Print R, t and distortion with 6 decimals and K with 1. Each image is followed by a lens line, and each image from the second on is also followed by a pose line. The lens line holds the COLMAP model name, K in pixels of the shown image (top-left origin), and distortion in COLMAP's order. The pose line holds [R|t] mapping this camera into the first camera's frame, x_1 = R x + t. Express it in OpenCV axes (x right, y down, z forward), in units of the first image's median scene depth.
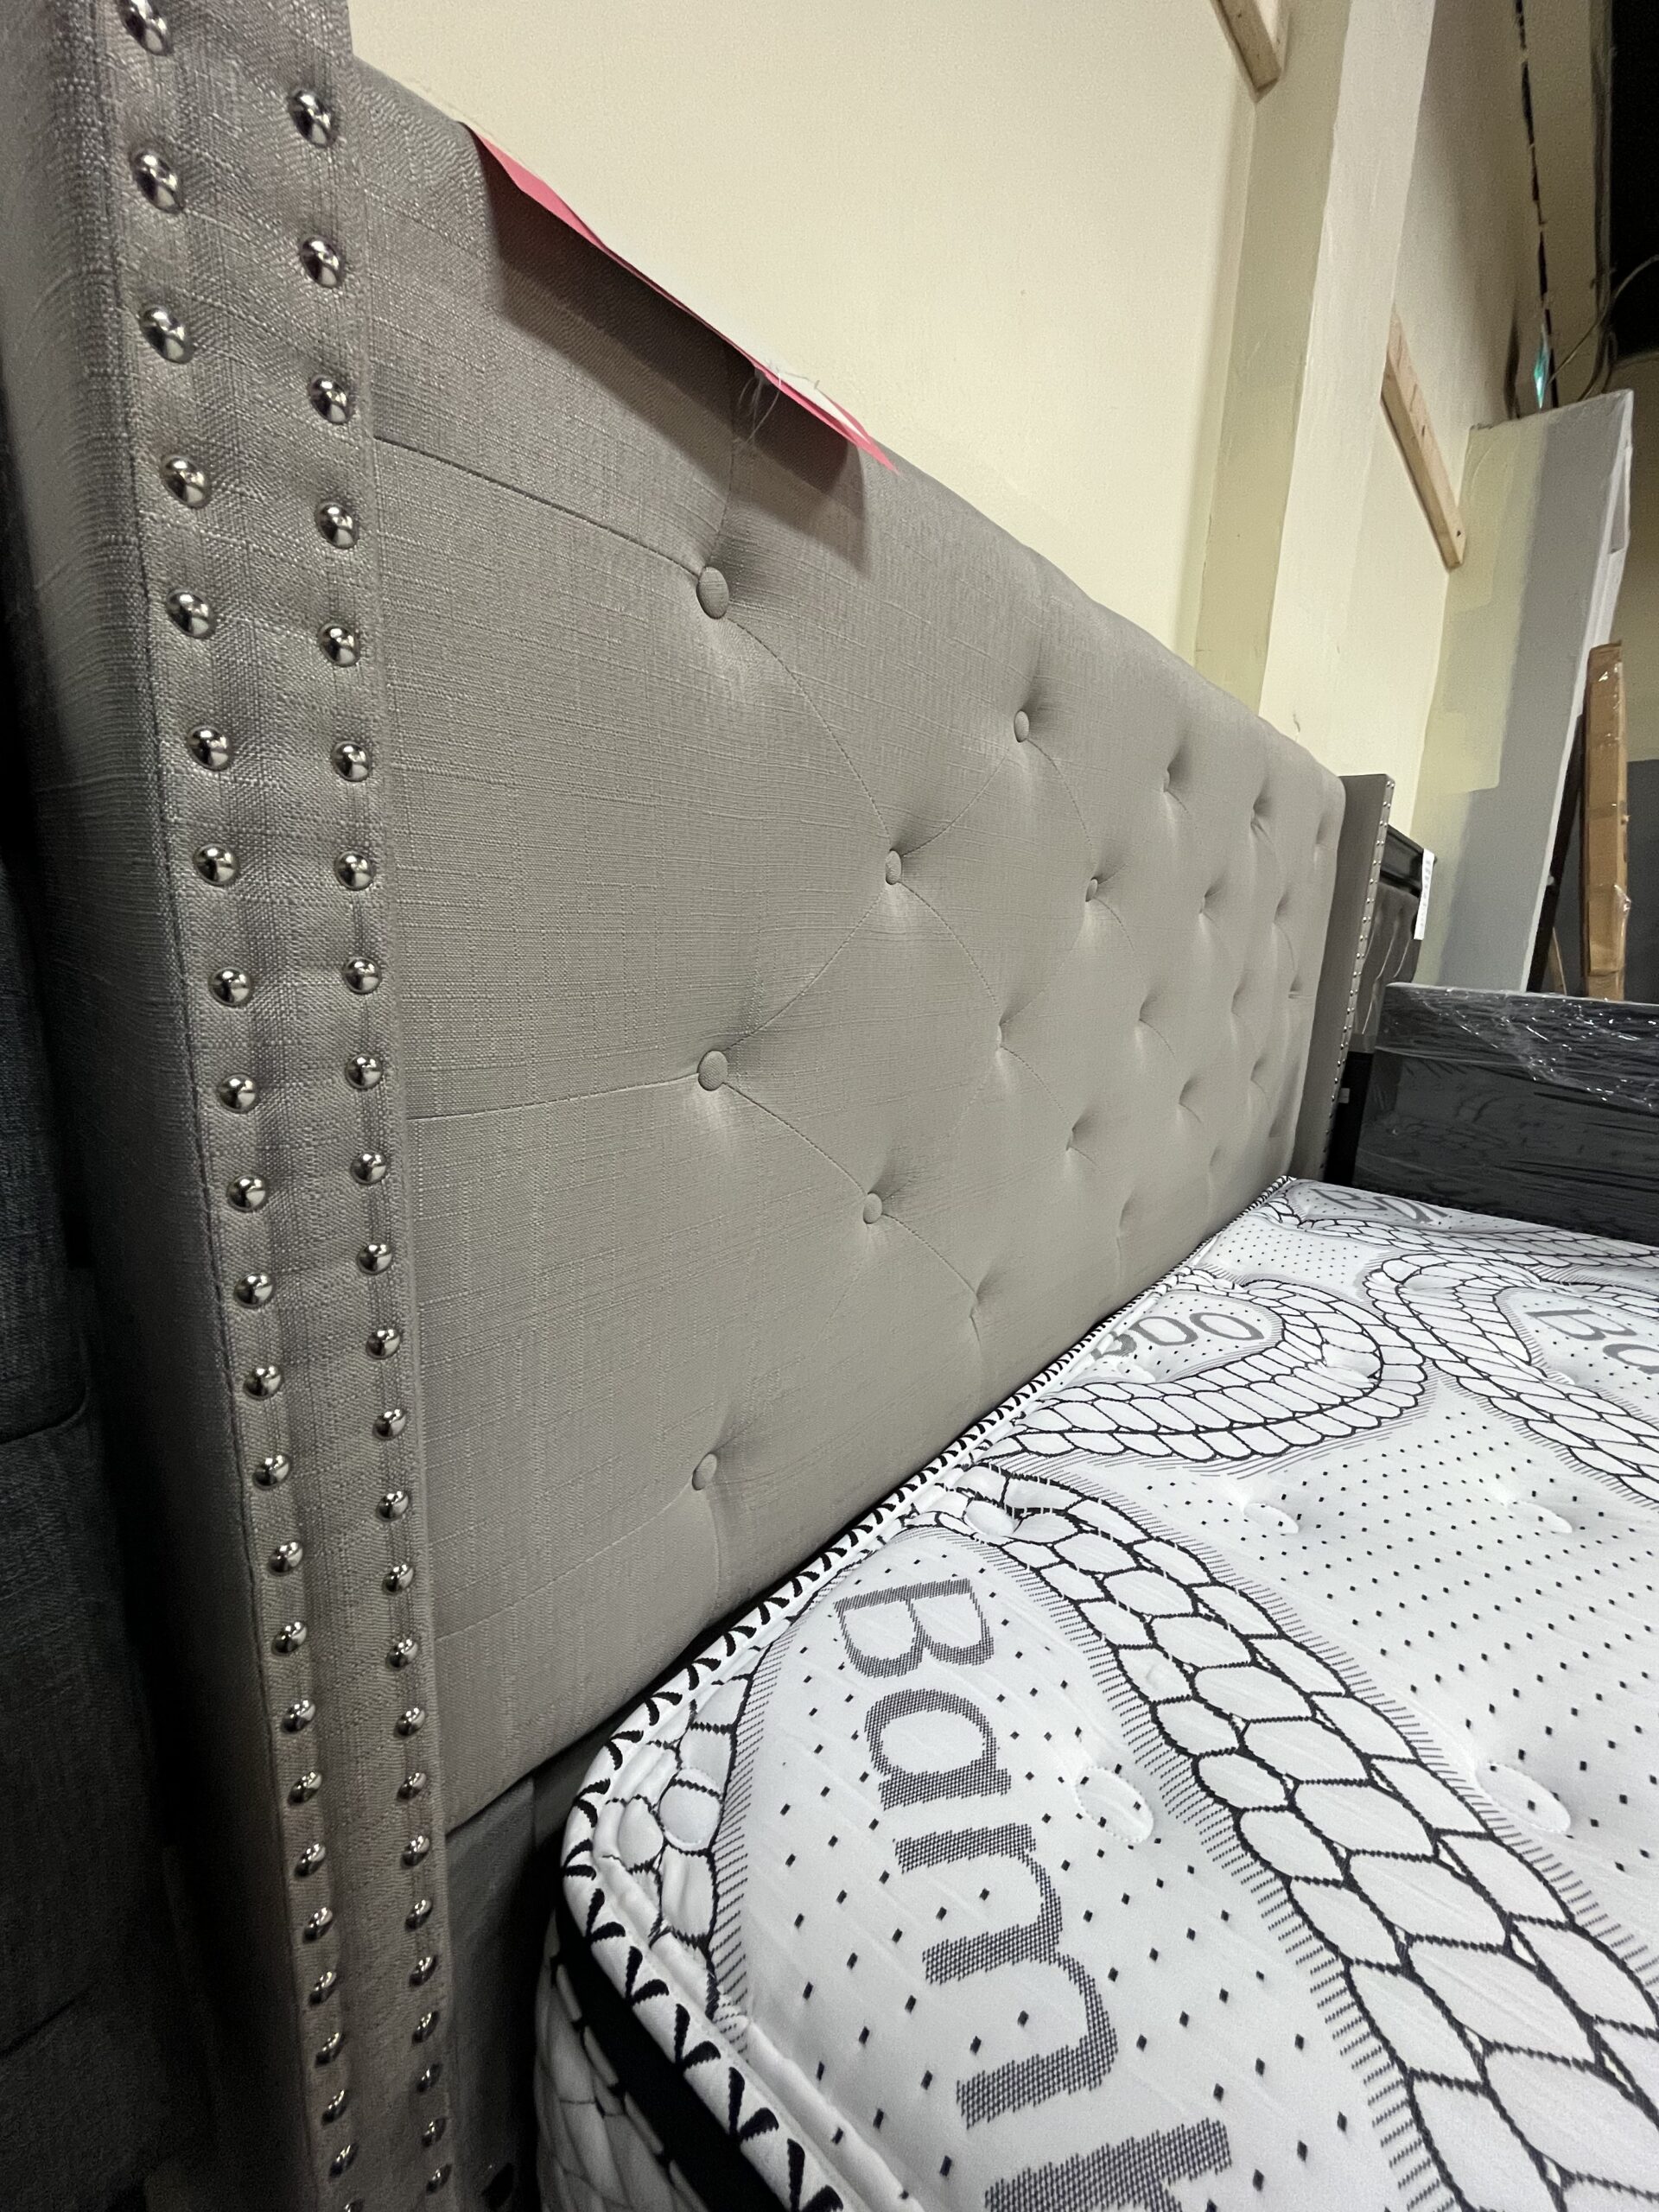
lens RADIAL K [[889.5, 0, 824.1], [0, 889.5, 1108.9], [0, 0, 1]] dist [-0.002410, -0.000128]
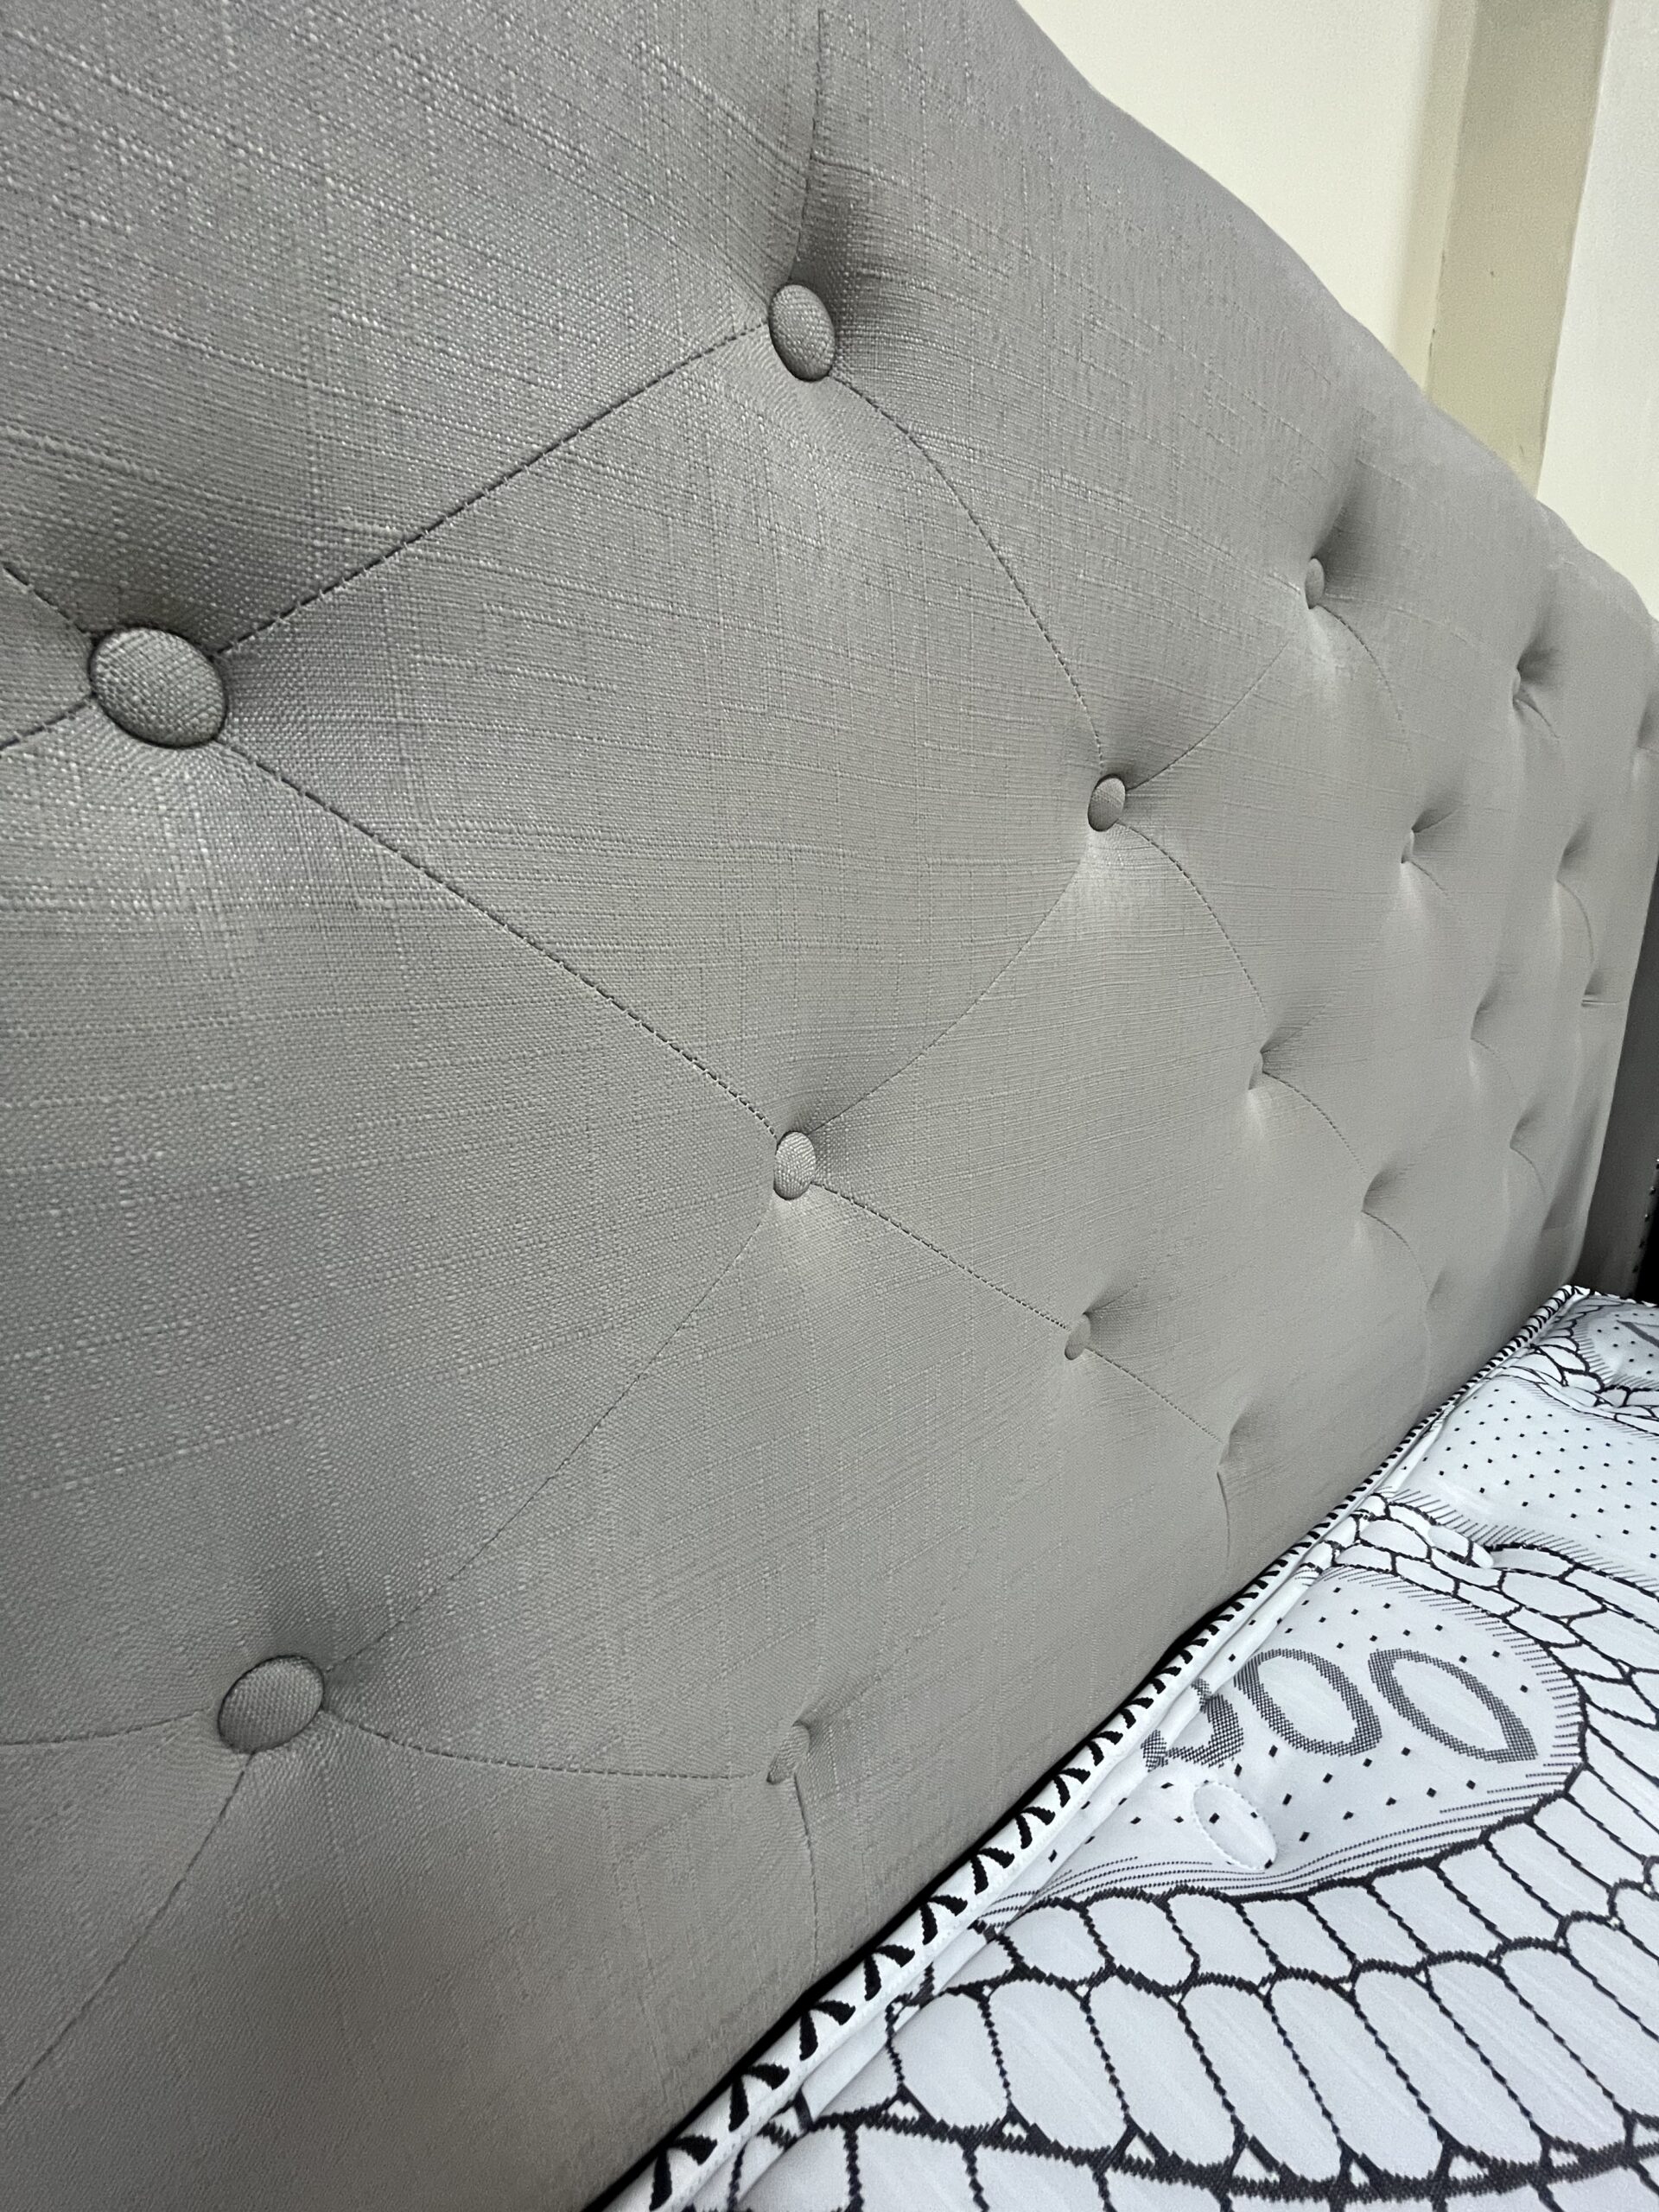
lens RADIAL K [[889.5, 0, 832.2], [0, 889.5, 1096.2], [0, 0, 1]] dist [-0.002410, -0.000128]
pose [[0.979457, 0.010421, -0.201385, 0.204319], [-0.011886, 0.999911, -0.006067, -0.076564], [0.201304, 0.008336, 0.979493, 0.428746]]
